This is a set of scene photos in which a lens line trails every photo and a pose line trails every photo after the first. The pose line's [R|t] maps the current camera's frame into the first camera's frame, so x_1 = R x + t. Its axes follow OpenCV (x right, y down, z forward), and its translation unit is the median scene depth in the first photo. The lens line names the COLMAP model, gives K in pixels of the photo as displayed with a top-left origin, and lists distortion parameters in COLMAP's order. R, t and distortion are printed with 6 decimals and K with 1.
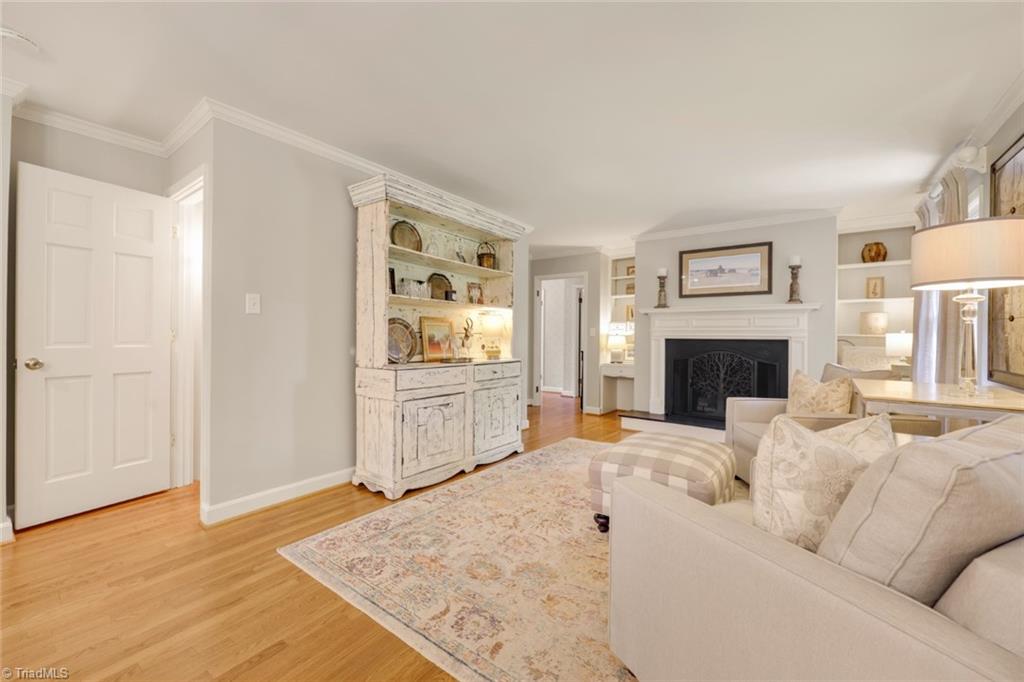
lens RADIAL K [[407.1, 0, 512.0], [0, 407.1, 341.0], [0, 0, 1]] dist [-0.001151, 0.000029]
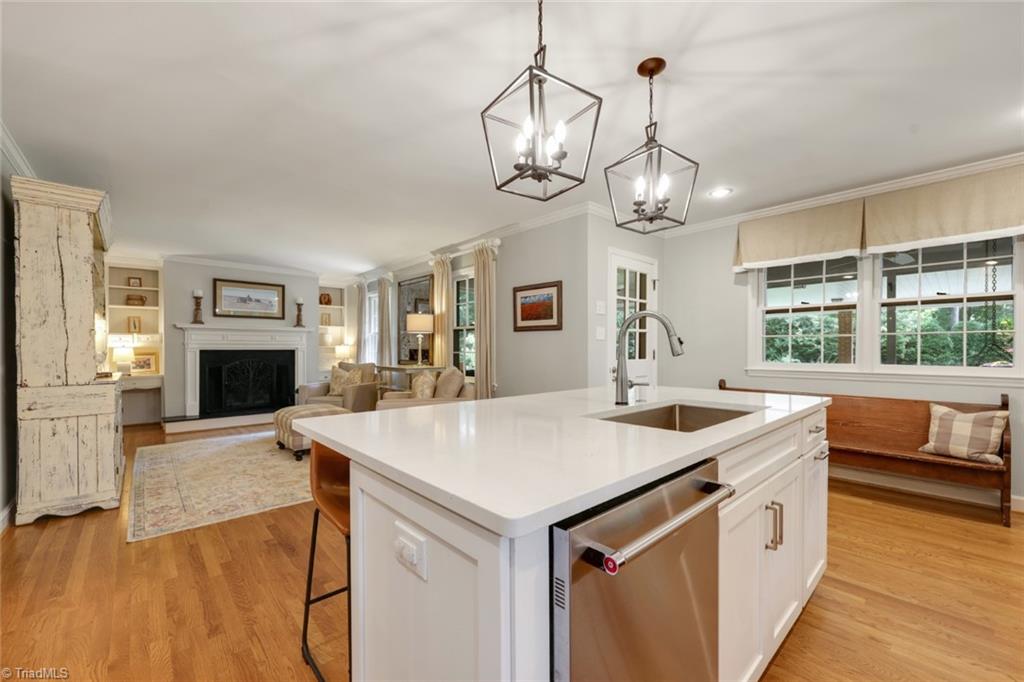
lens RADIAL K [[407.1, 0, 512.0], [0, 407.1, 341.0], [0, 0, 1]] dist [-0.001151, 0.000029]
pose [[0.192125, 0.009516, 0.981324, -0.680919], [0.013665, 0.999830, -0.012371, -0.005633], [-0.981275, 0.015786, 0.191963, -0.121406]]
